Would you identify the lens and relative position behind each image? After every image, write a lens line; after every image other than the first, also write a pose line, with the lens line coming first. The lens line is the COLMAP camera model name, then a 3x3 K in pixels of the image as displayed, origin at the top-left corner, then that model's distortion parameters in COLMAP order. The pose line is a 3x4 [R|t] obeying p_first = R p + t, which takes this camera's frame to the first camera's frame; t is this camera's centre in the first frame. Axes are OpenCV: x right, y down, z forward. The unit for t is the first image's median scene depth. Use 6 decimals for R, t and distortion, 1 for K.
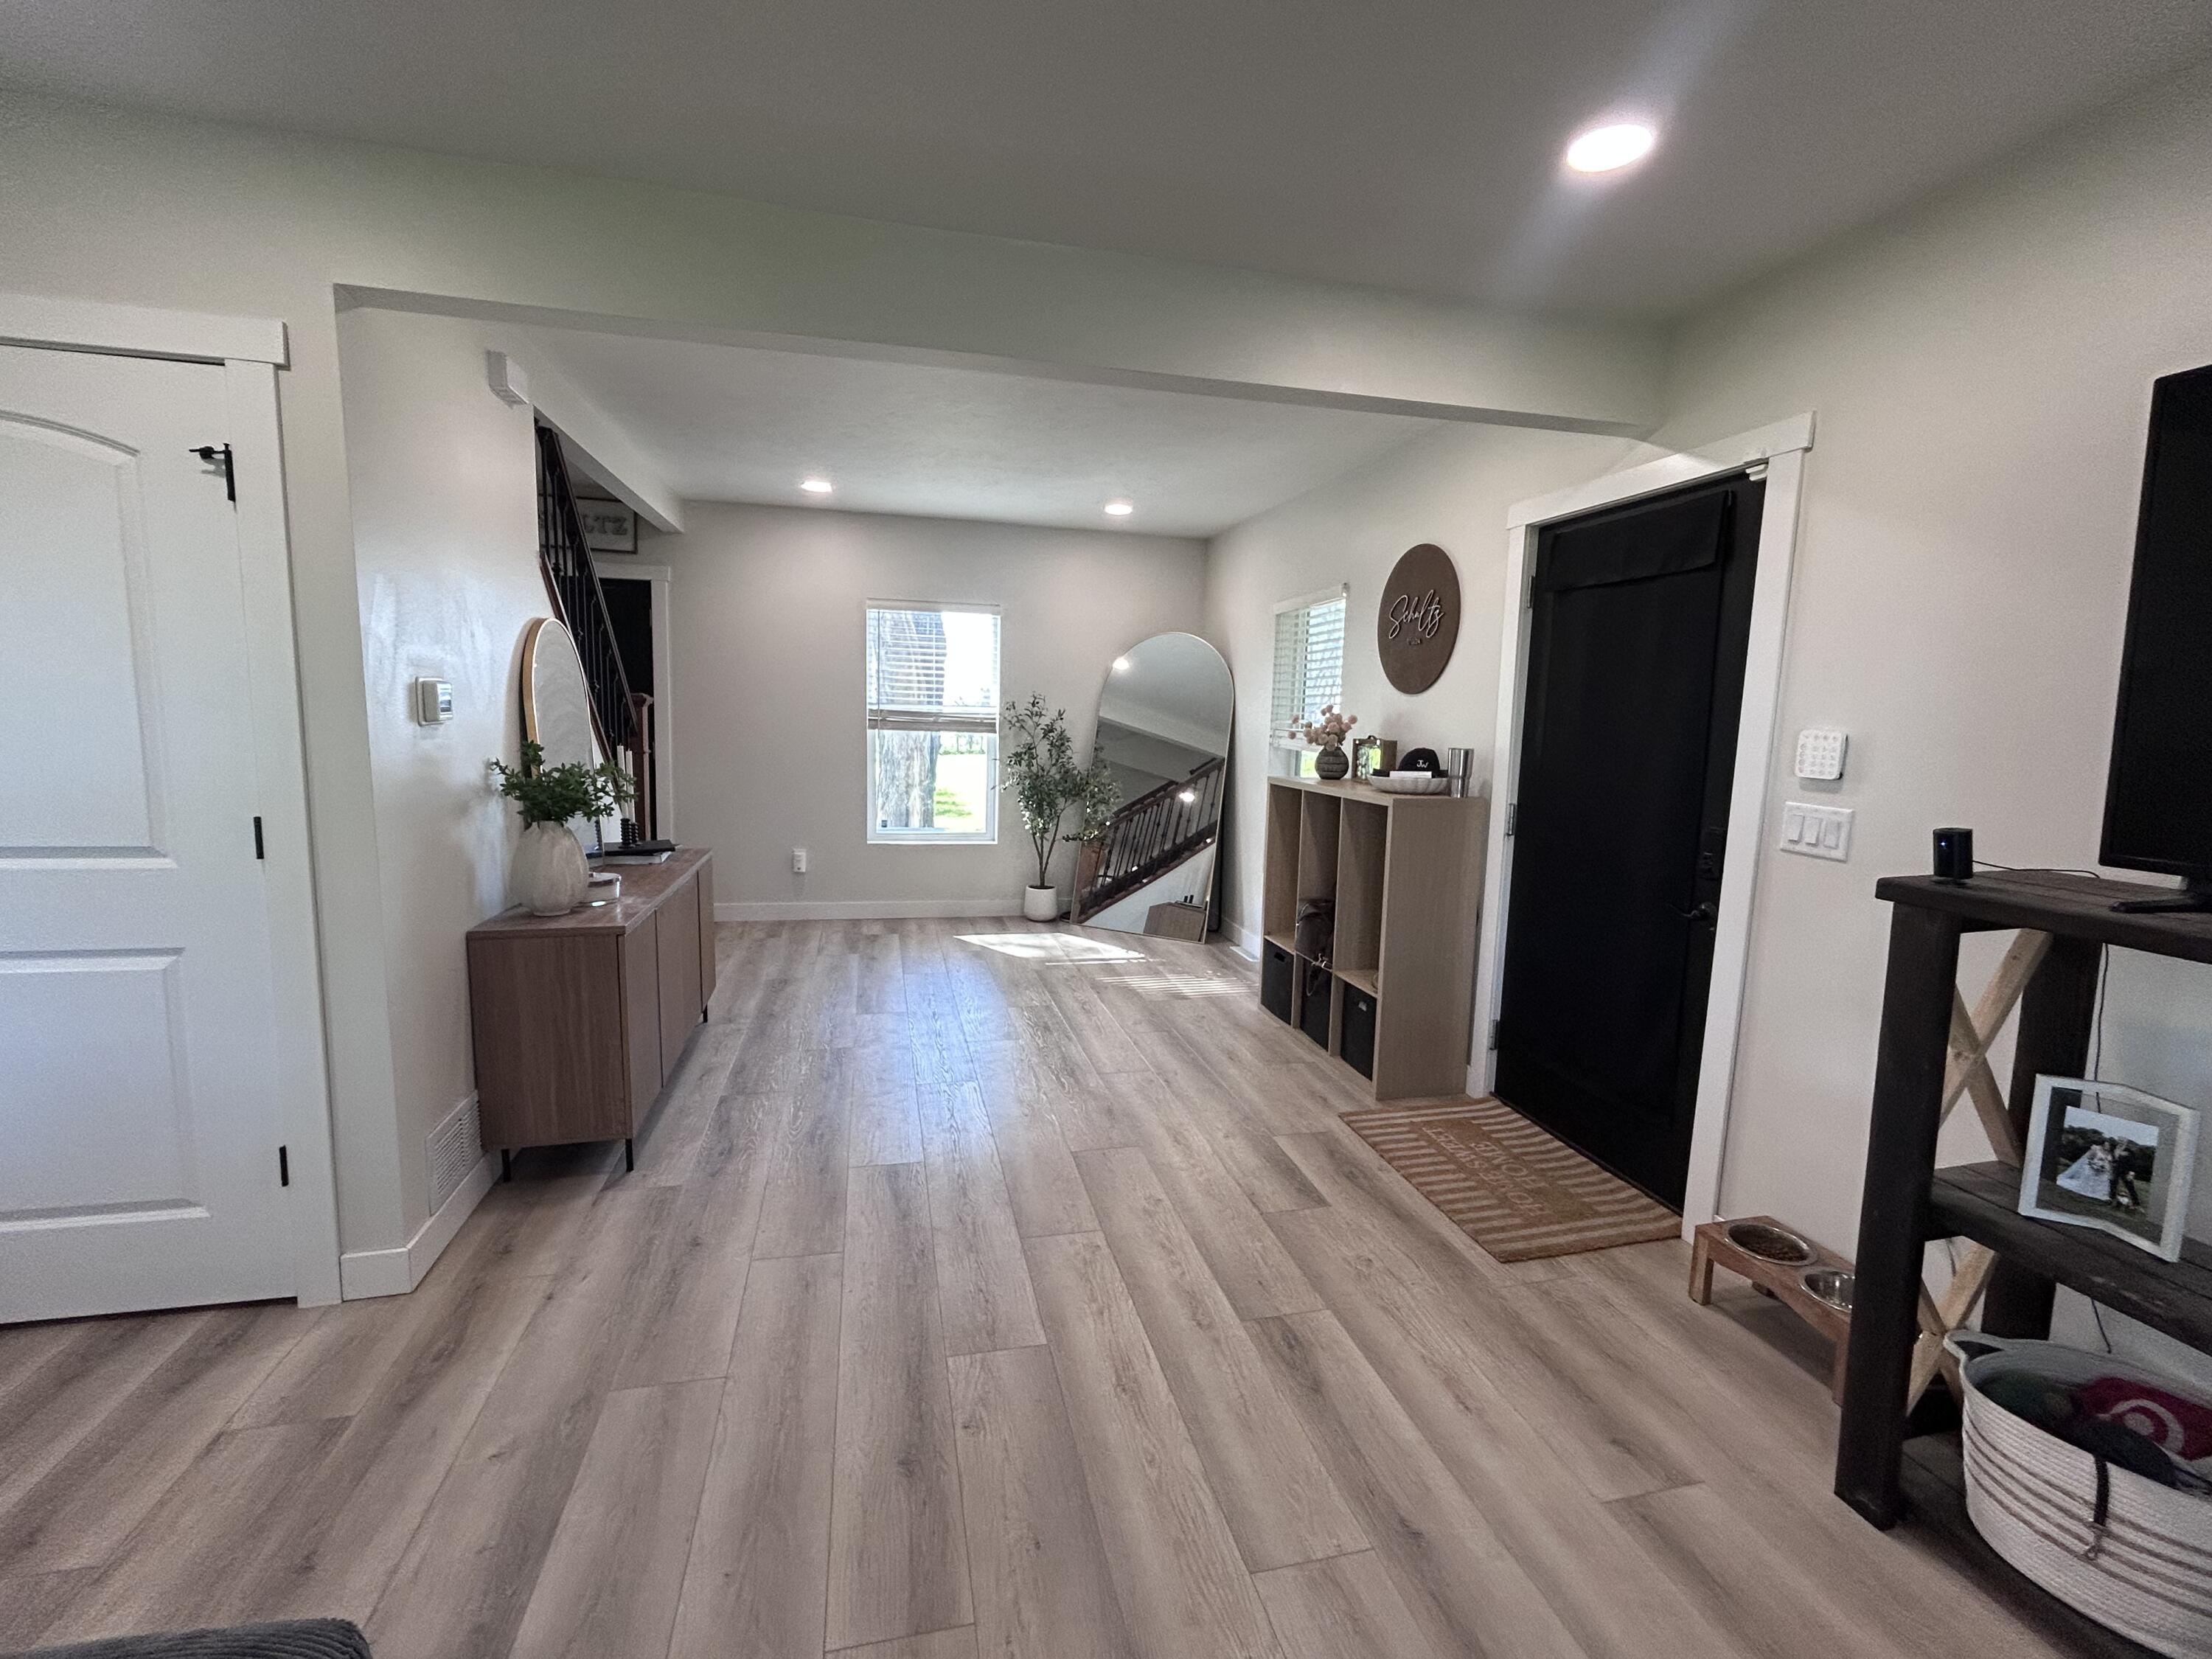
lens RADIAL K [[968.6, 0, 1108.9], [0, 968.6, 827.4], [0, 0, 1]] dist [-0.003023, 0.000913]
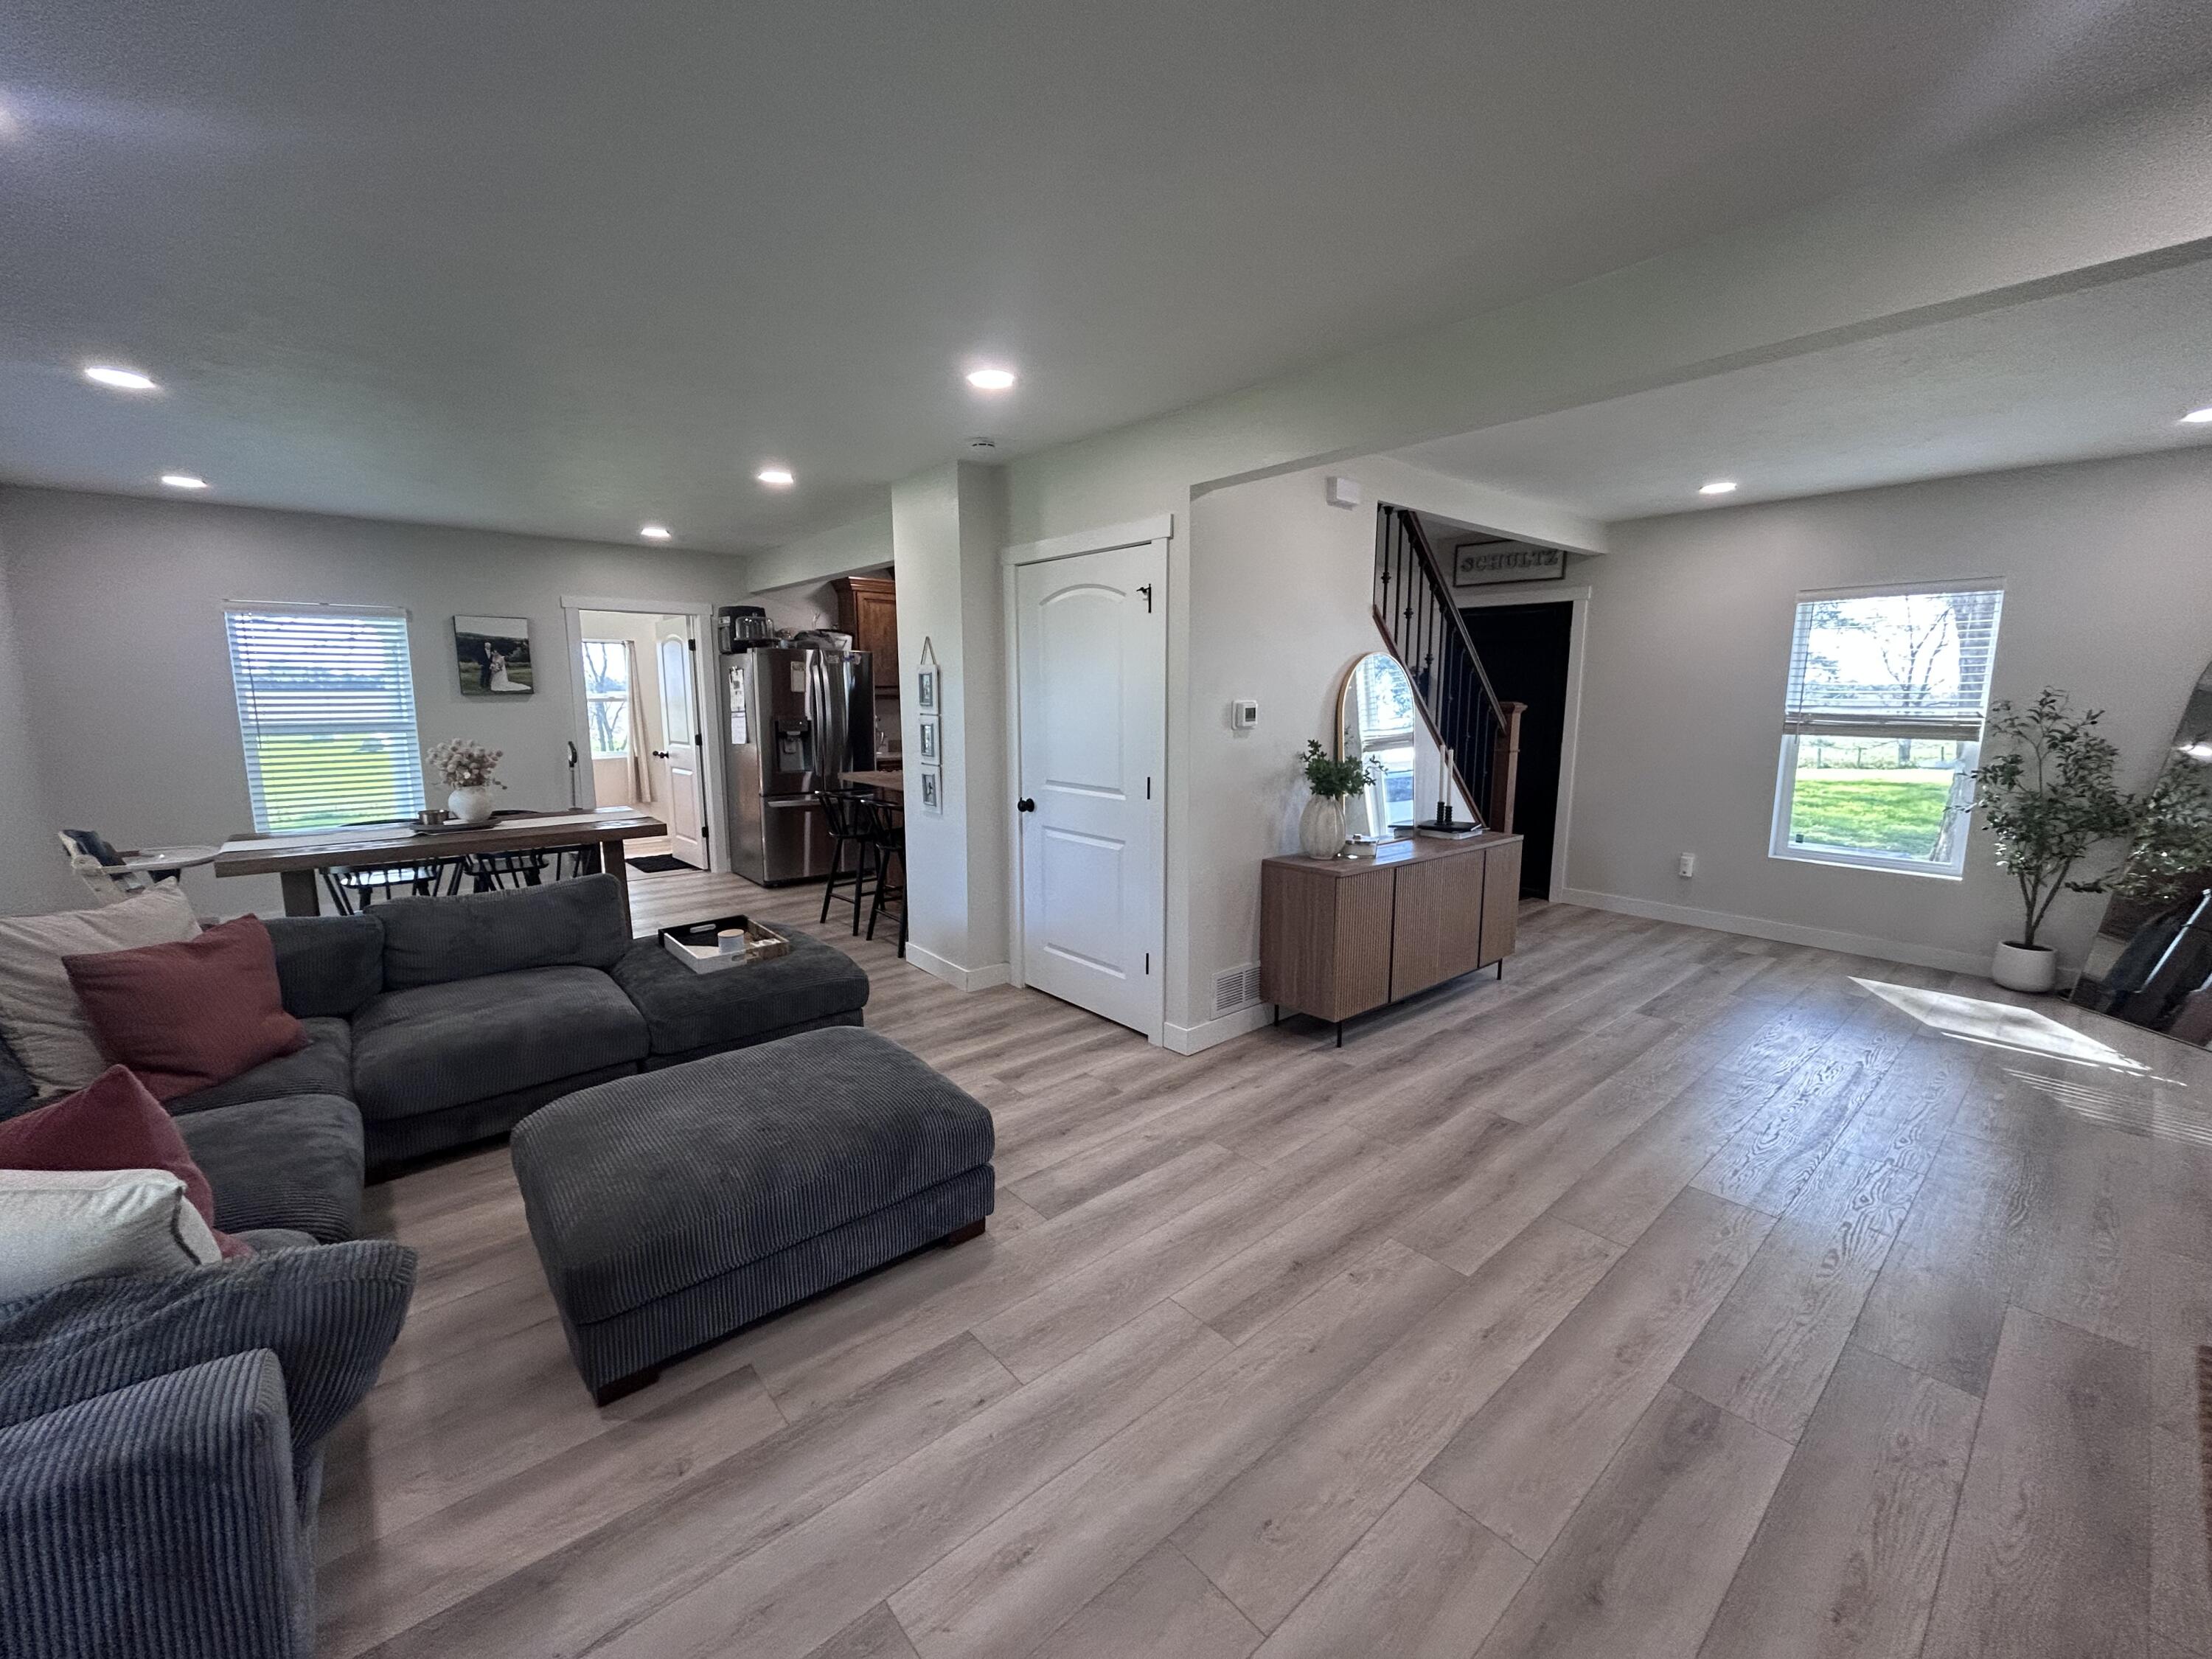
lens RADIAL K [[898.4, 0, 1108.0], [0, 898.4, 833.0], [0, 0, 1]] dist [0.005692, 0.000079]
pose [[0.457310, 0.108078, -0.882715, 0.478257], [-0.097228, 0.992714, 0.071174, -0.014394], [0.883976, 0.053276, 0.464486, 0.081323]]
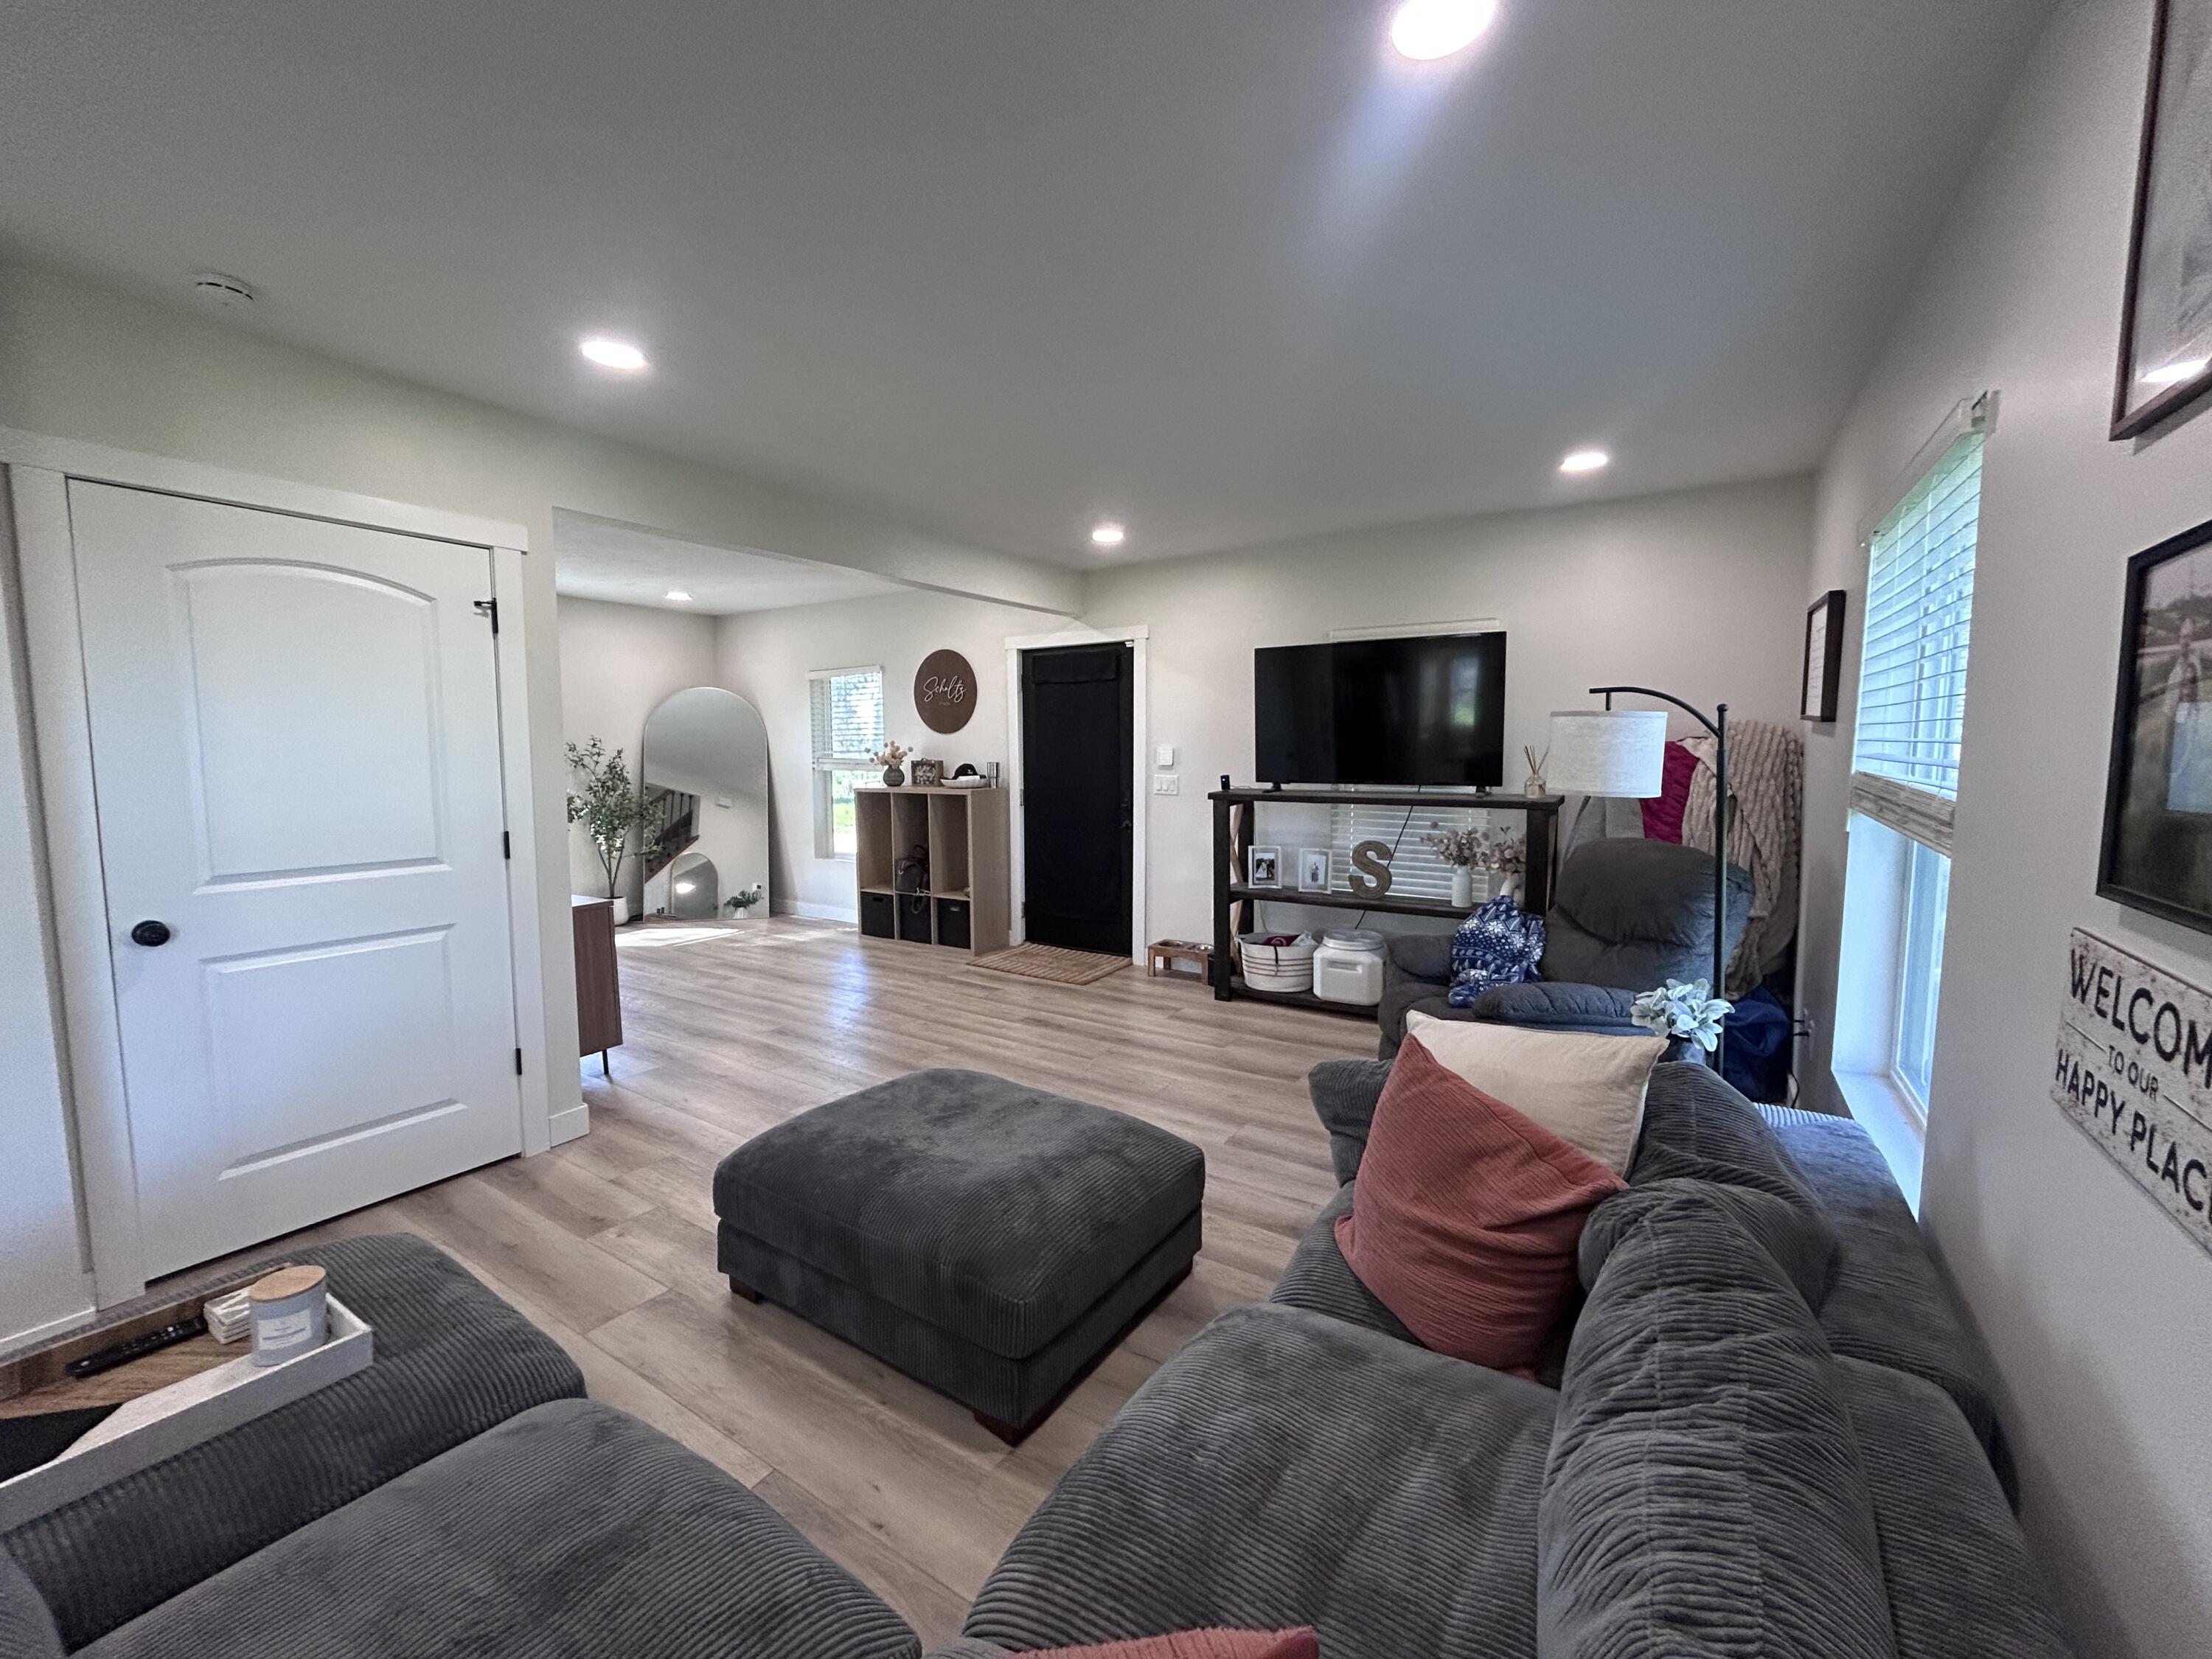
lens RADIAL K [[898.4, 0, 1117.2], [0, 898.4, 834.3], [0, 0, 1]] dist [0.005692, 0.000079]
pose [[0.714653, -0.097351, 0.692671, -0.859479], [0.107539, 0.993786, 0.028719, 0.041397], [-0.691163, 0.053965, 0.720681, -0.530093]]
